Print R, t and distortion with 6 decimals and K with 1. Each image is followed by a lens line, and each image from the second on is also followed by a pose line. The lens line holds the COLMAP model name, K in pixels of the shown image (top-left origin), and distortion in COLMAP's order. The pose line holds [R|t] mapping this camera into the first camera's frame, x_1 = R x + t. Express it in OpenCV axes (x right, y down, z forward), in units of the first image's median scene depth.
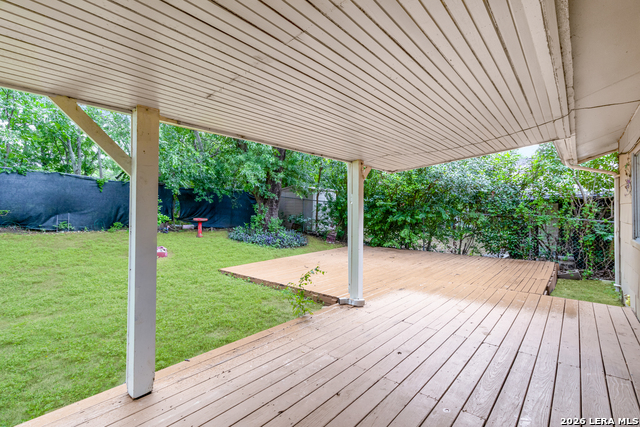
lens RADIAL K [[303.8, 0, 321.2], [0, 303.8, 207.7], [0, 0, 1]] dist [0.004002, 0.000214]
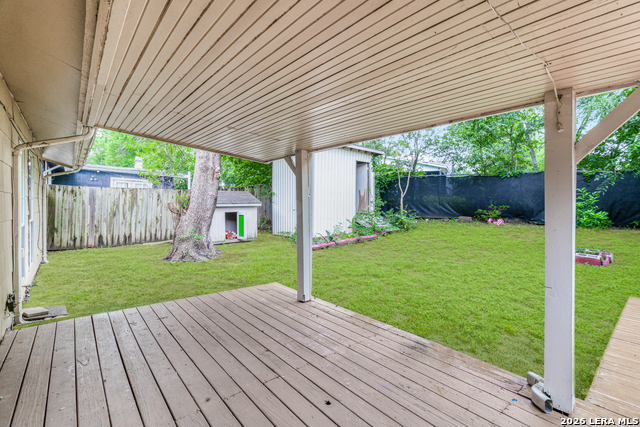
lens RADIAL K [[303.8, 0, 321.2], [0, 303.8, 207.7], [0, 0, 1]] dist [0.004002, 0.000214]
pose [[-0.177586, 0.002624, -0.984102, 0.988582], [0.006237, 0.999979, 0.001541, 0.022623], [0.984085, -0.005864, -0.177599, 1.150066]]
